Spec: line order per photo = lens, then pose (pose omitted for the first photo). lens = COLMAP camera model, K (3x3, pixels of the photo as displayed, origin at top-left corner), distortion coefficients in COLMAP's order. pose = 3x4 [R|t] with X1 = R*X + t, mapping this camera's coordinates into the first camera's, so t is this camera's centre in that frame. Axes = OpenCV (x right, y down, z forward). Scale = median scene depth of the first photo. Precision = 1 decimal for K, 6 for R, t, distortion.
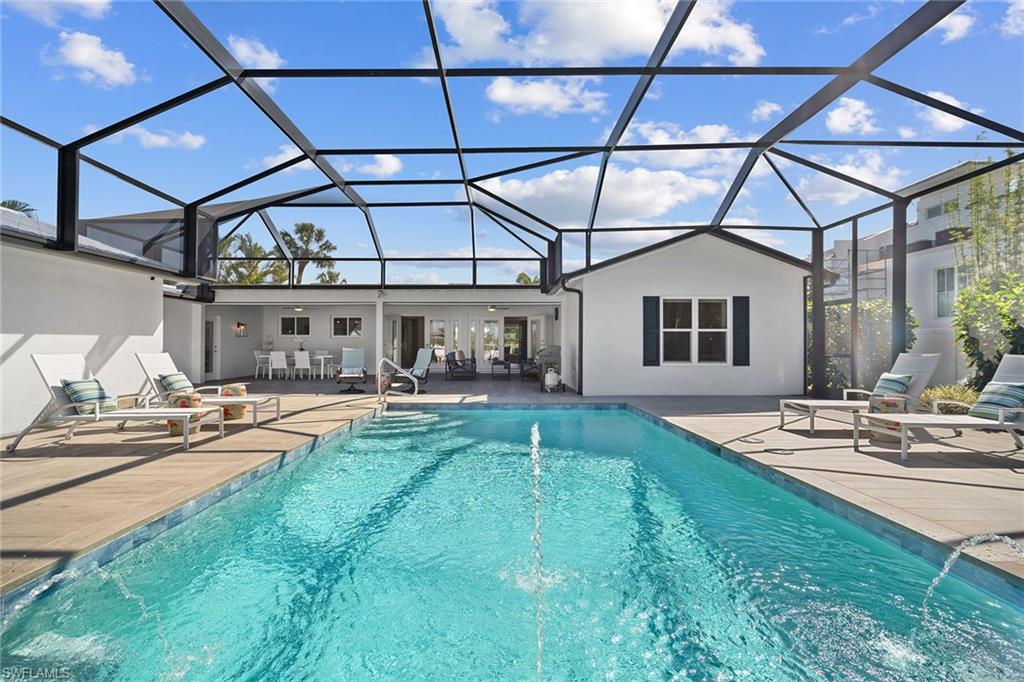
lens RADIAL K [[479.0, 0, 508.0], [0, 479.0, 327.0], [0, 0, 1]] dist [0.014372, 0.000059]
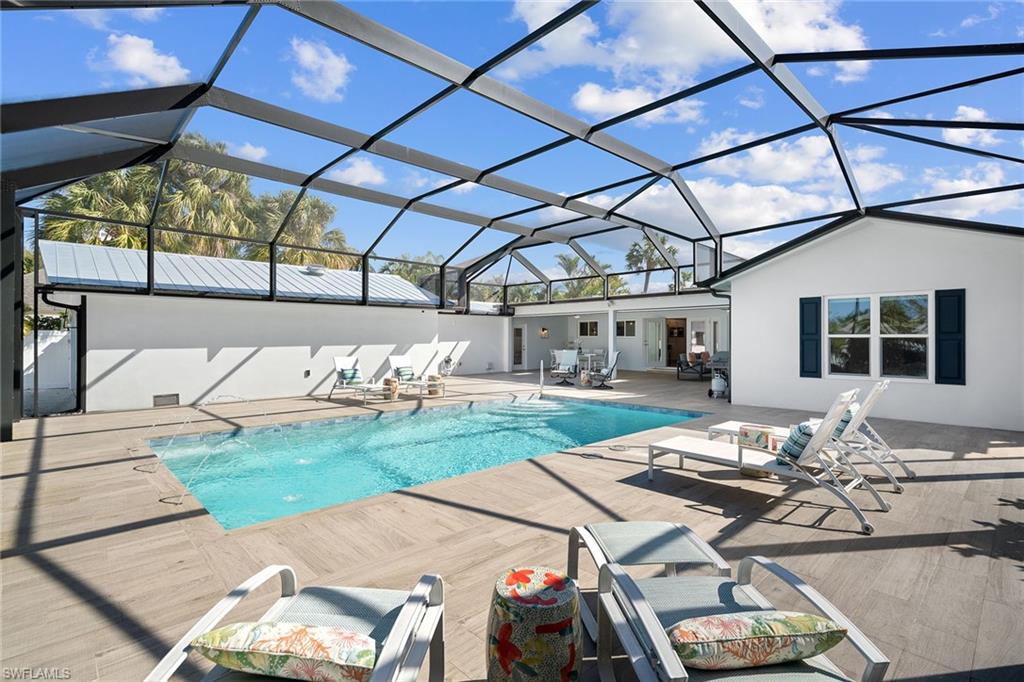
lens RADIAL K [[460.9, 0, 508.1], [0, 460.9, 337.9], [0, 0, 1]] dist [-0.005639, 0.000126]
pose [[0.701761, -0.004350, -0.712399, 0.505516], [0.029836, 0.999283, 0.023288, -0.025776], [0.711788, -0.037598, 0.701388, 0.029995]]
